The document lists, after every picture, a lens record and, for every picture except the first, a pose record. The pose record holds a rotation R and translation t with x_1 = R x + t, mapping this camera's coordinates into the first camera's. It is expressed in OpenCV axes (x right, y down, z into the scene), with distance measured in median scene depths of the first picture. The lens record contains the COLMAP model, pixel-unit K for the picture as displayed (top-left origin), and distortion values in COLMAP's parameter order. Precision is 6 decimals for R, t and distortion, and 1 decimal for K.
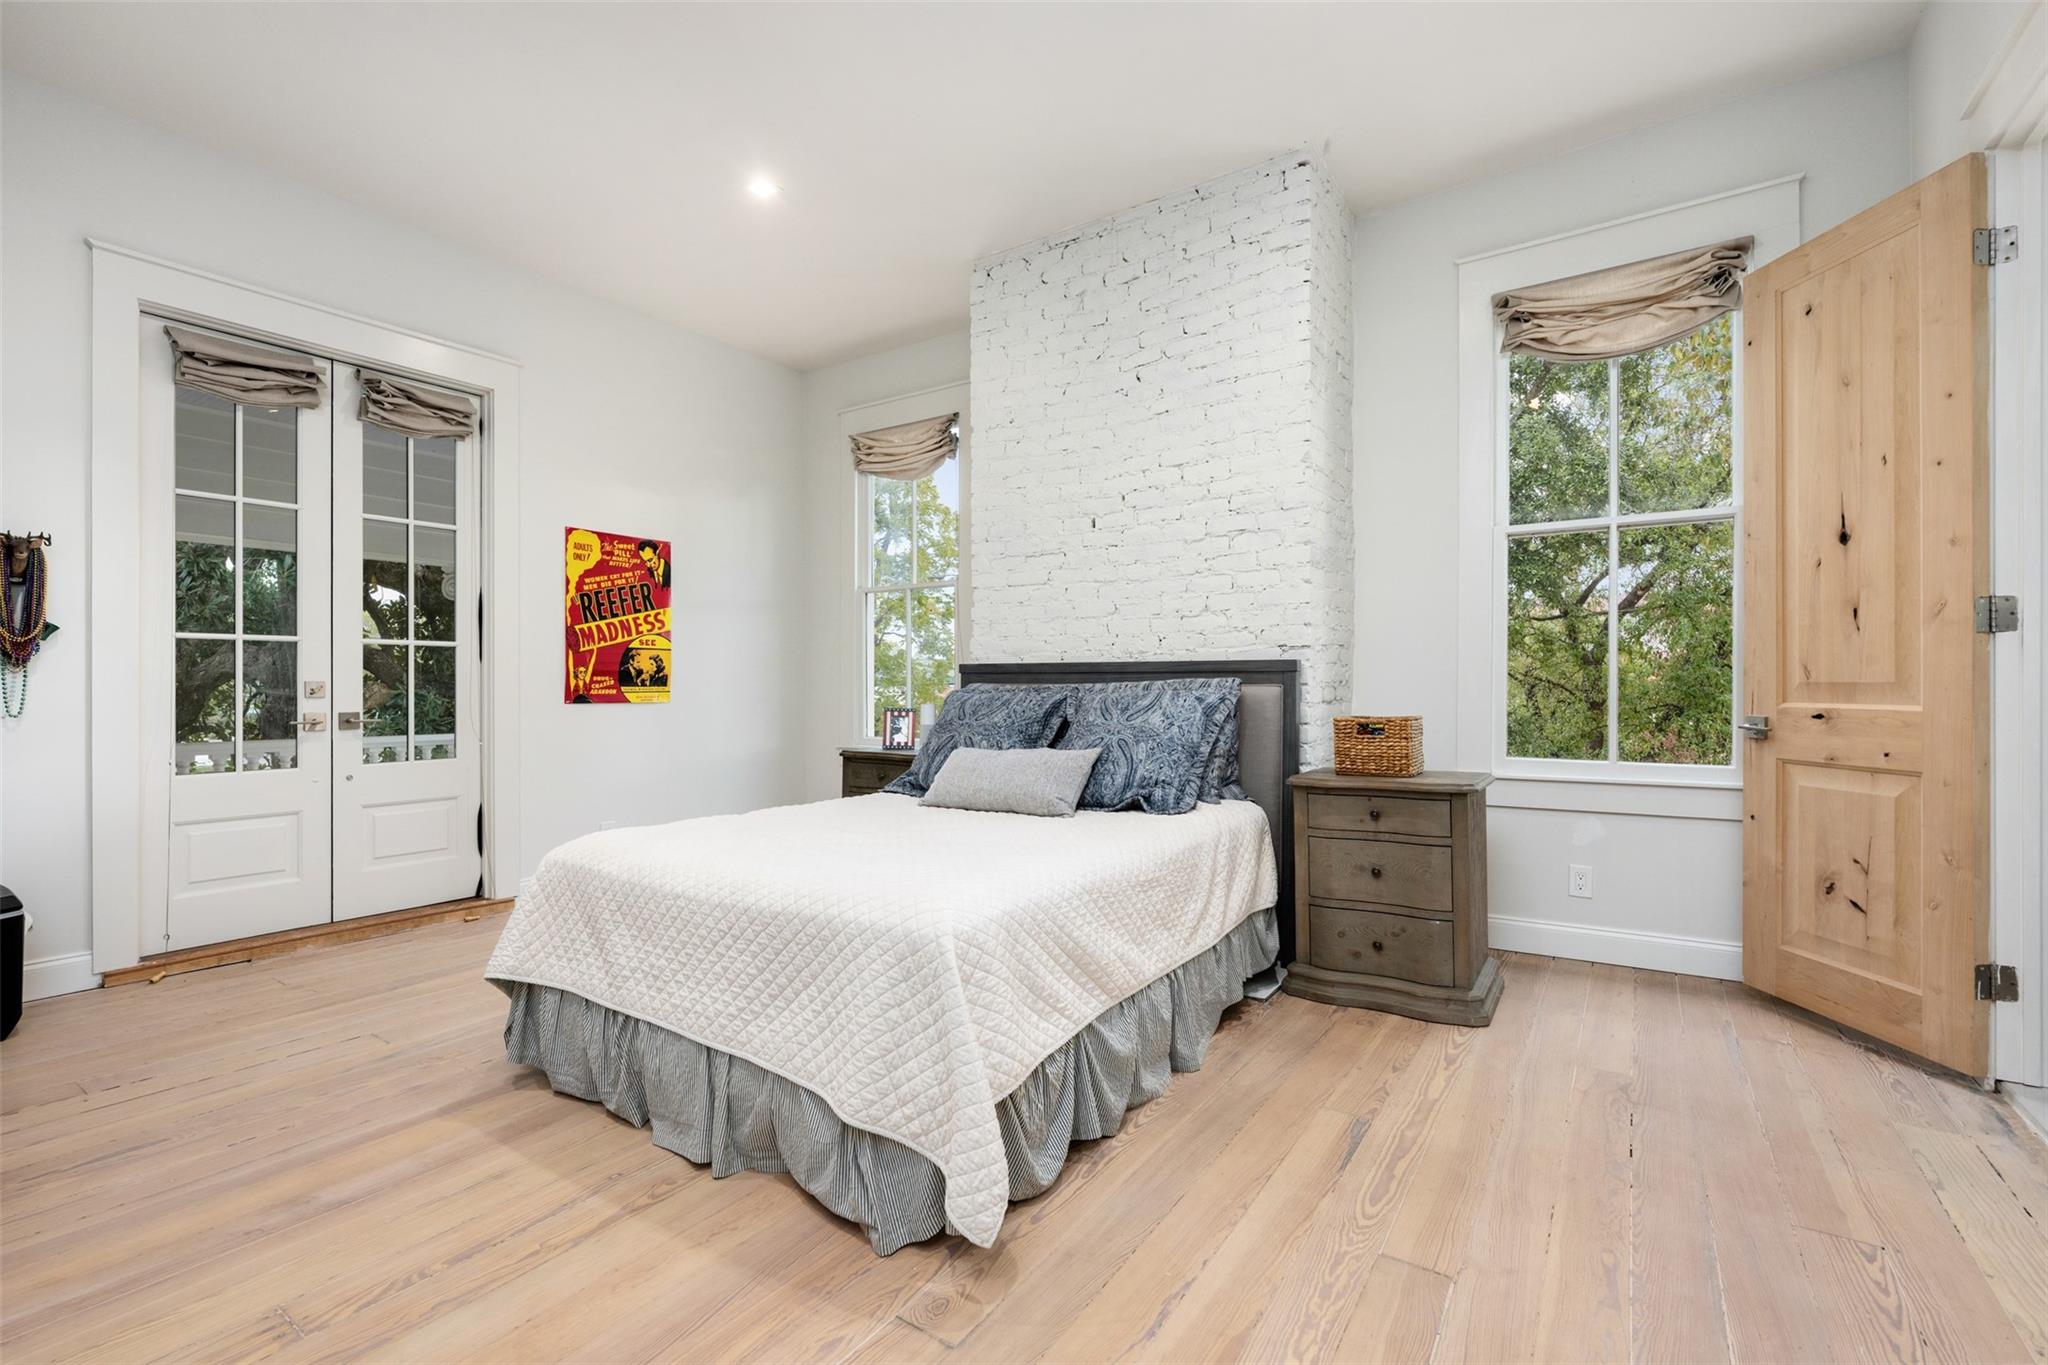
lens RADIAL K [[872.4, 0, 1036.2], [0, 872.4, 689.7], [0, 0, 1]] dist [-0.001254, -0.000227]
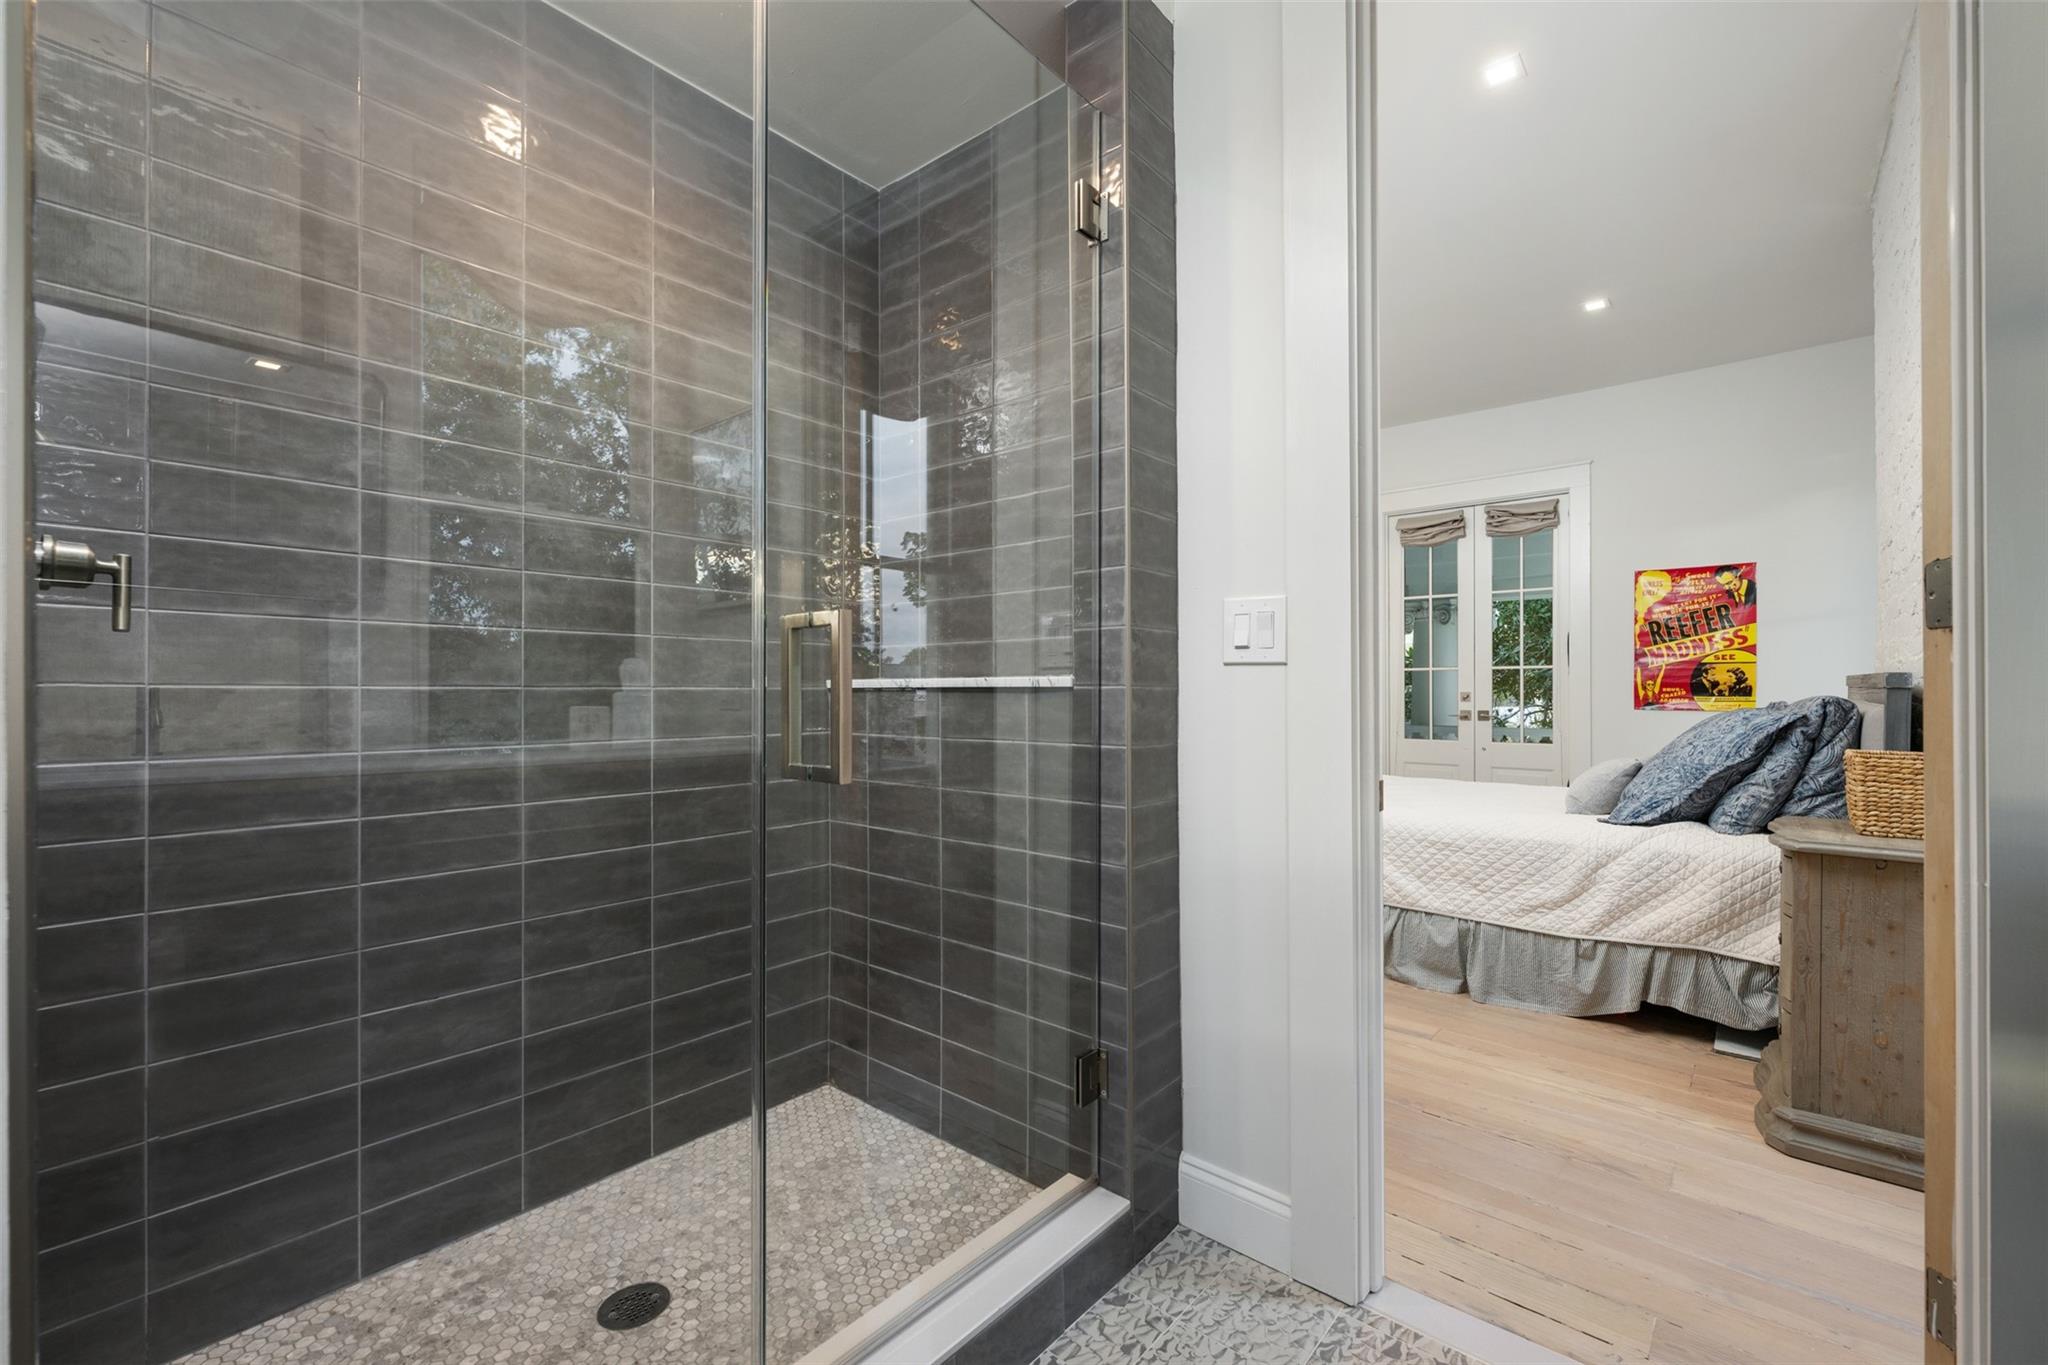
lens RADIAL K [[872.4, 0, 1030.8], [0, 872.4, 688.9], [0, 0, 1]] dist [-0.001254, -0.000227]
pose [[-0.113866, -0.003150, -0.993491, 0.805631], [-0.000378, 0.999995, -0.003128, -0.010018], [0.993496, 0.000020, -0.113866, 0.259793]]
